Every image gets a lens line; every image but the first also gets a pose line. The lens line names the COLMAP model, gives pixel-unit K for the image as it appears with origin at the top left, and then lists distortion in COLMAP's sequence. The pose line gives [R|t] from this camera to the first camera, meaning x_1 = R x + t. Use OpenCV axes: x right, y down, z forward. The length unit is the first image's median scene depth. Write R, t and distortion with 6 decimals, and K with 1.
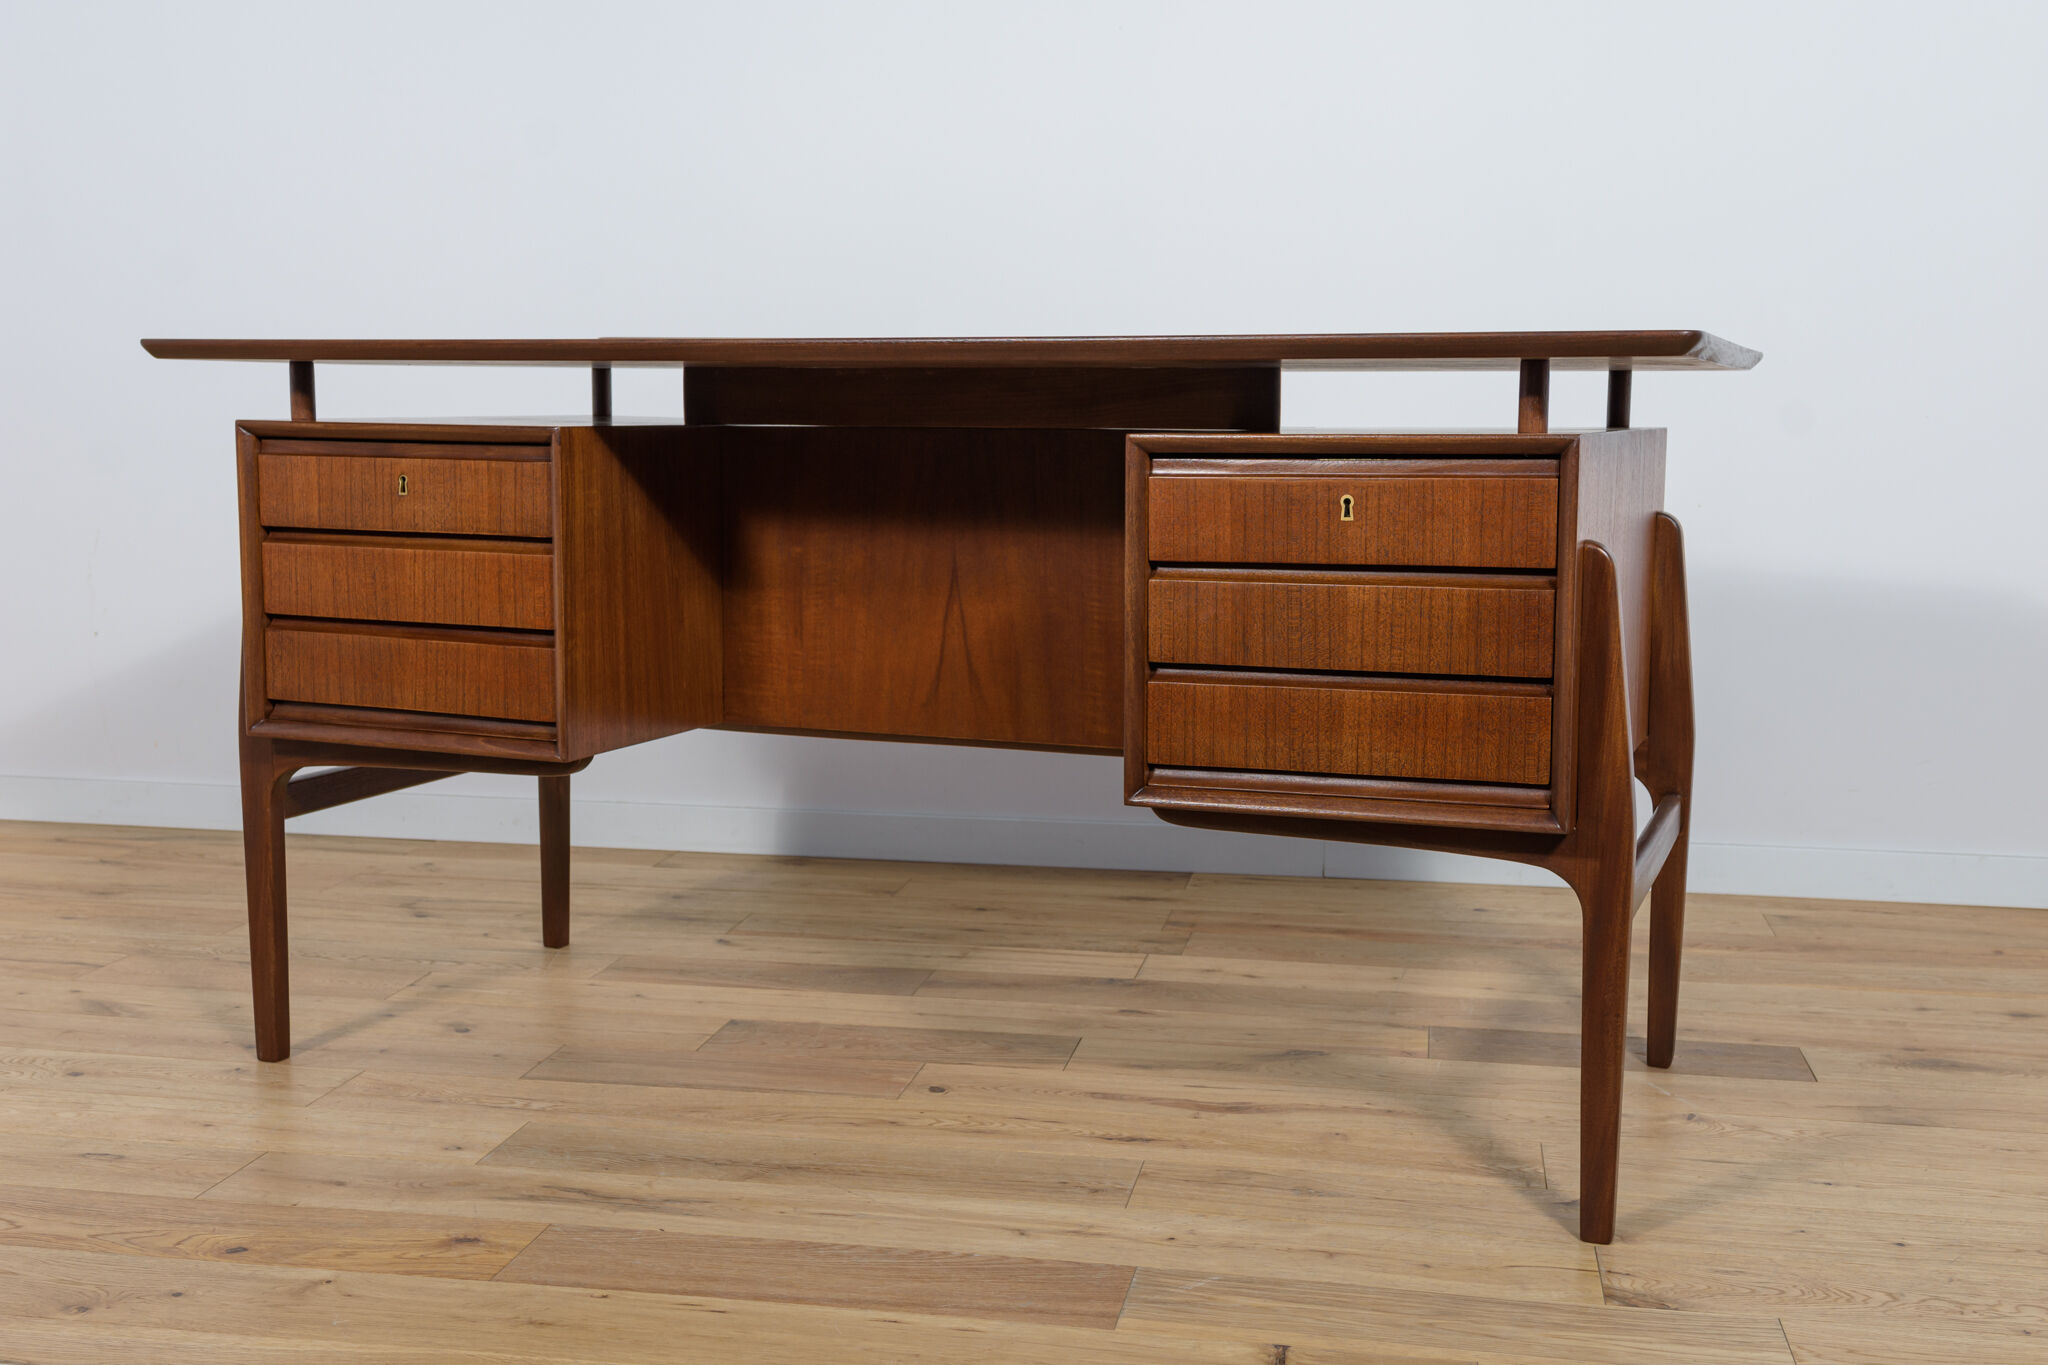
lens RADIAL K [[2278.3, 0, 1026.8], [0, 2278.3, 555.0], [0, 0, 1]] dist [-0.013609, 0.008043]
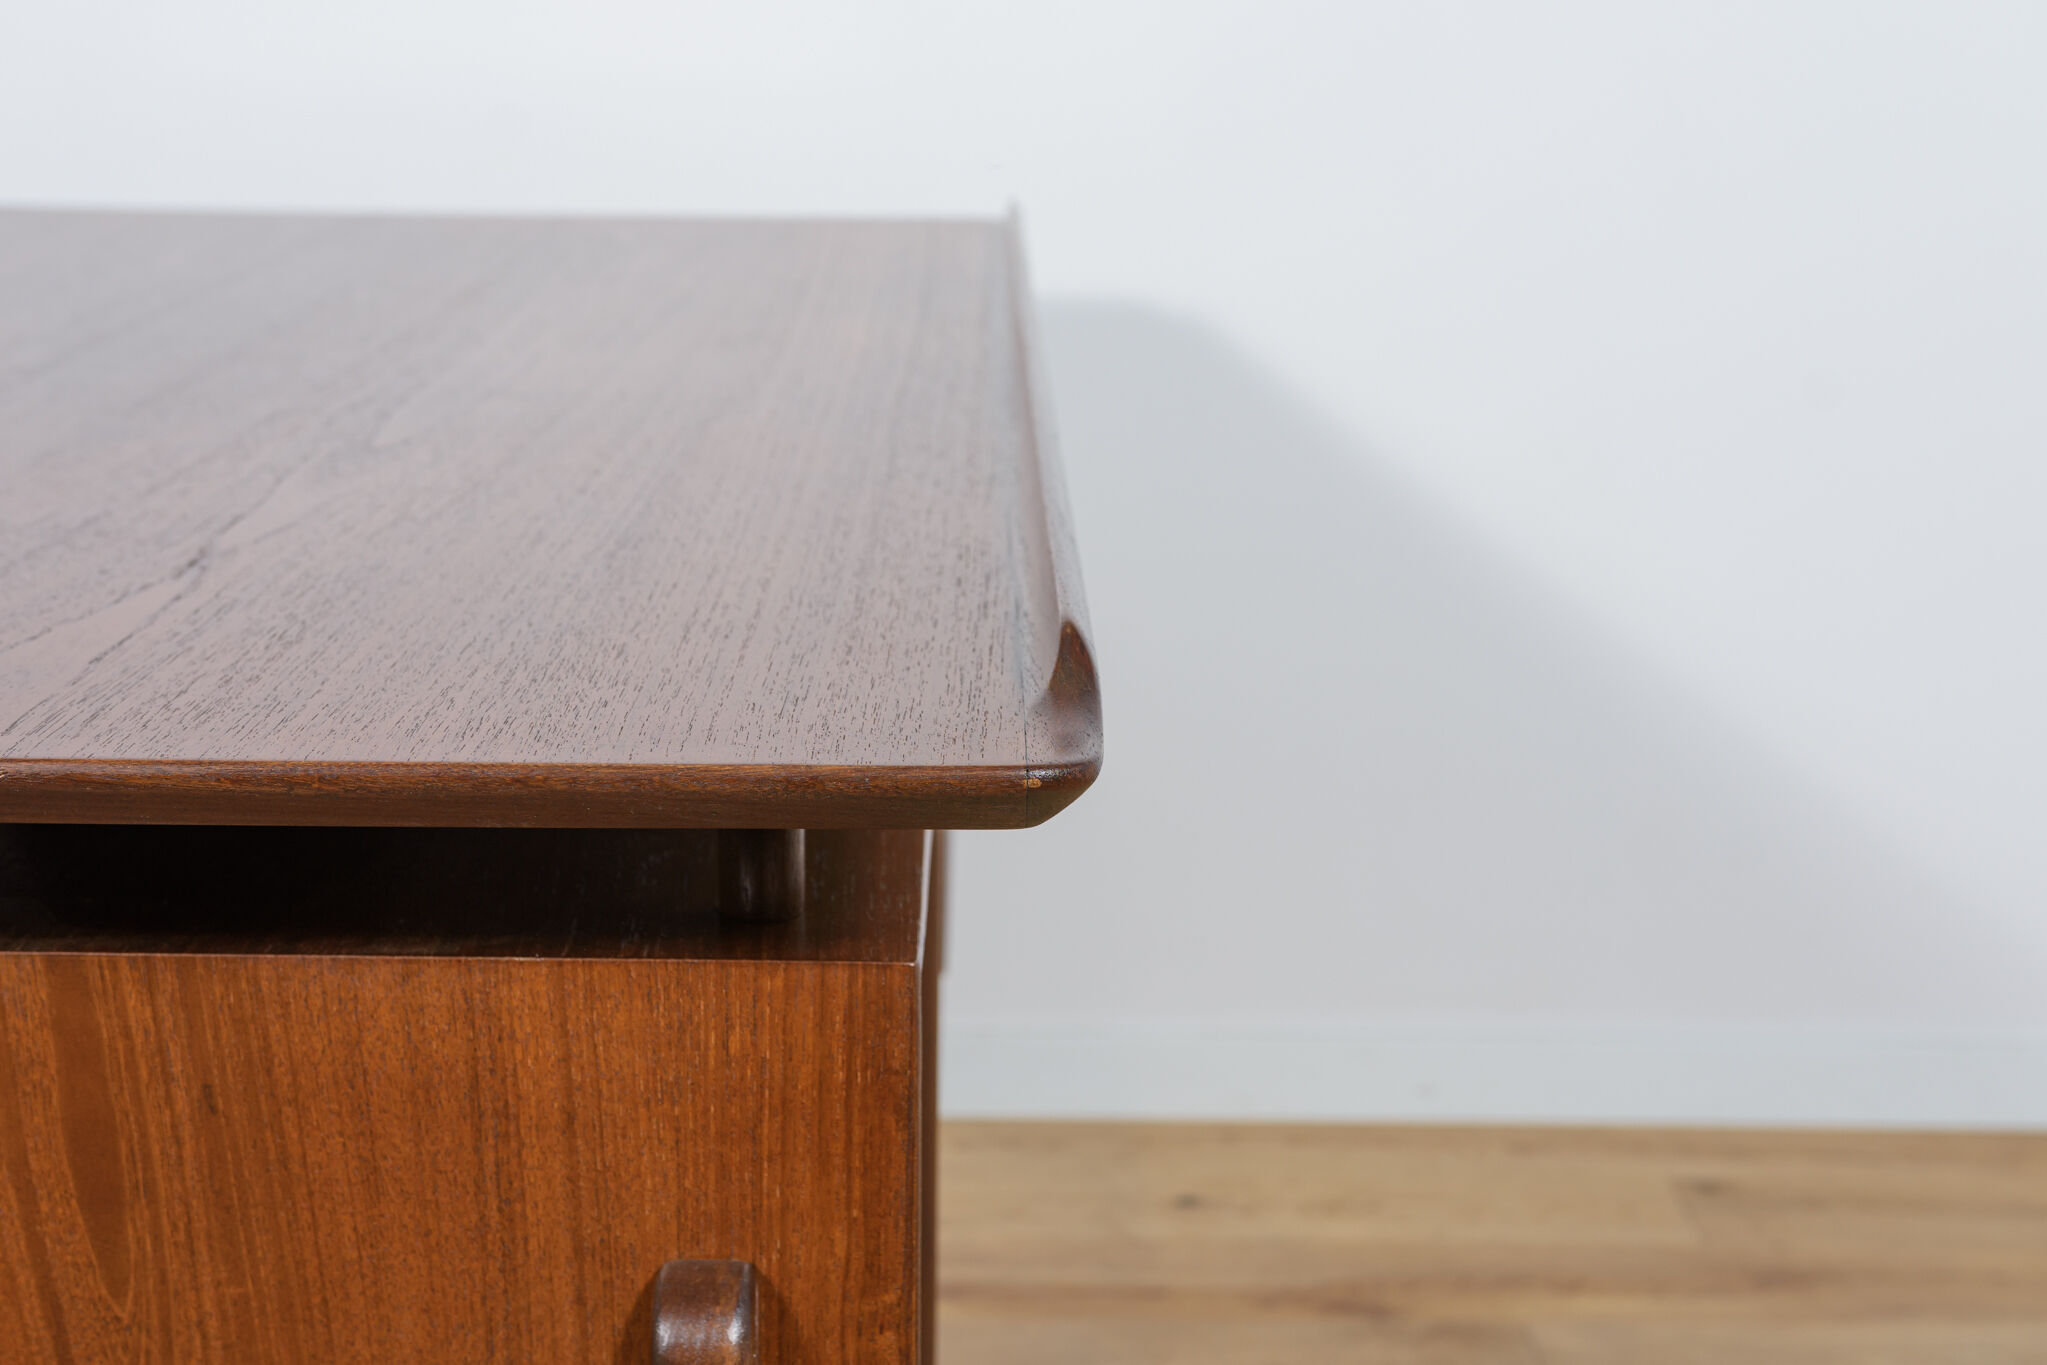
lens RADIAL K [[3098.6, 0, 1021.2], [0, 3098.6, 683.4], [0, 0, 1]] dist [0.018480, 0.054565]
pose [[0.981499, -0.034428, 0.188348, 0.029086], [0.002295, 0.985746, 0.168227, -0.141211], [-0.191455, -0.164682, 0.967587, 0.425801]]
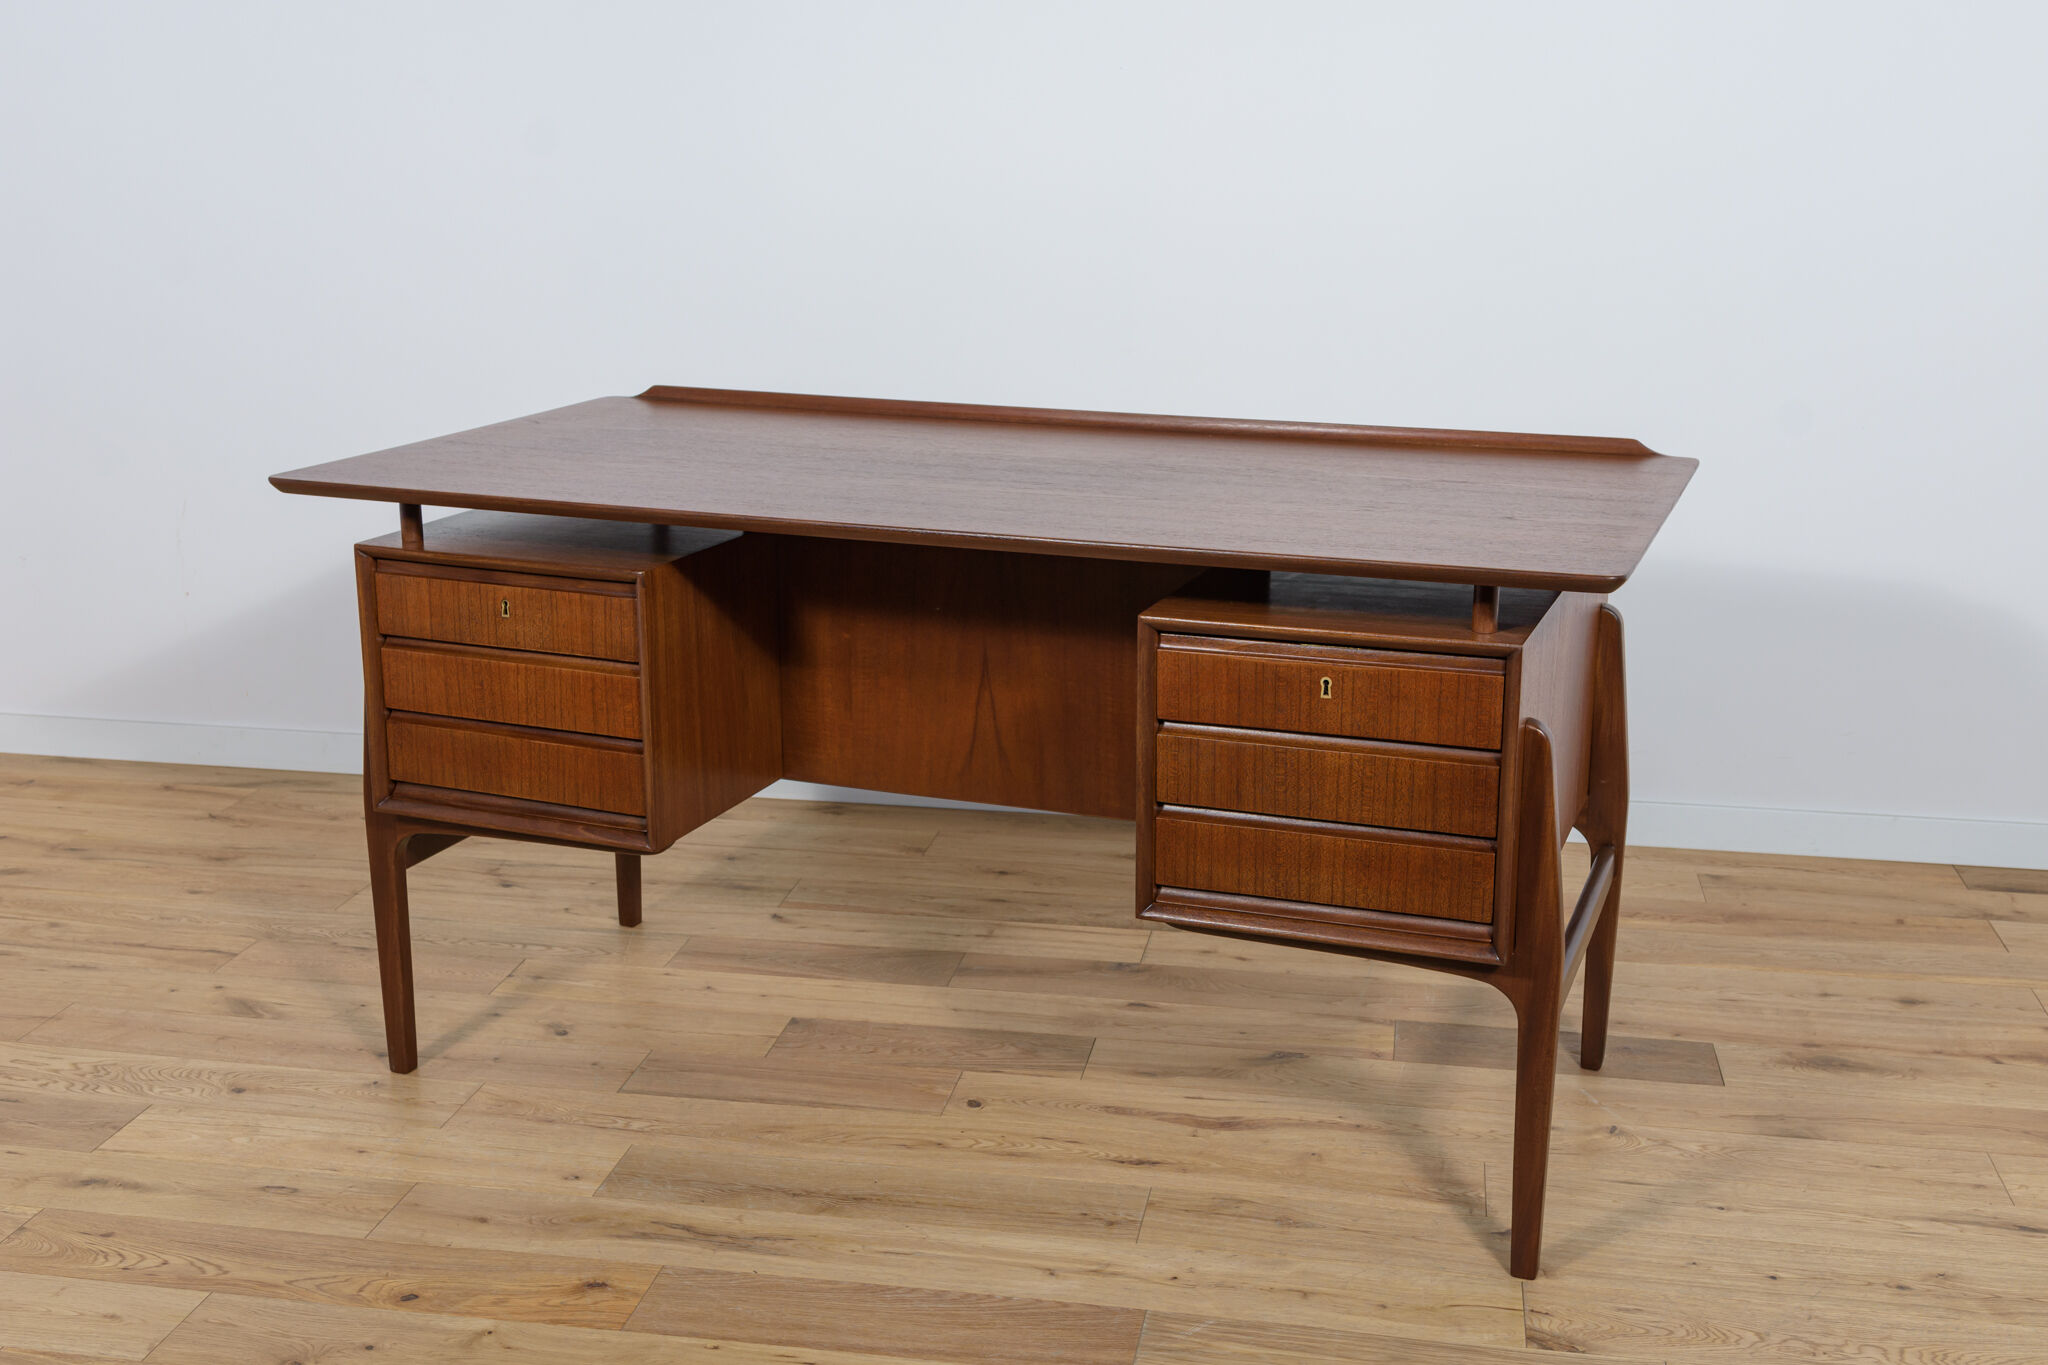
lens RADIAL K [[2278.3, 0, 1026.8], [0, 2278.3, 555.0], [0, 0, 1]] dist [-0.013609, 0.008043]
pose [[0.999984, -0.005453, 0.001619, -0.013585], [0.005192, 0.991271, 0.131741, -0.215071], [-0.002323, -0.131731, 0.991283, -0.137664]]
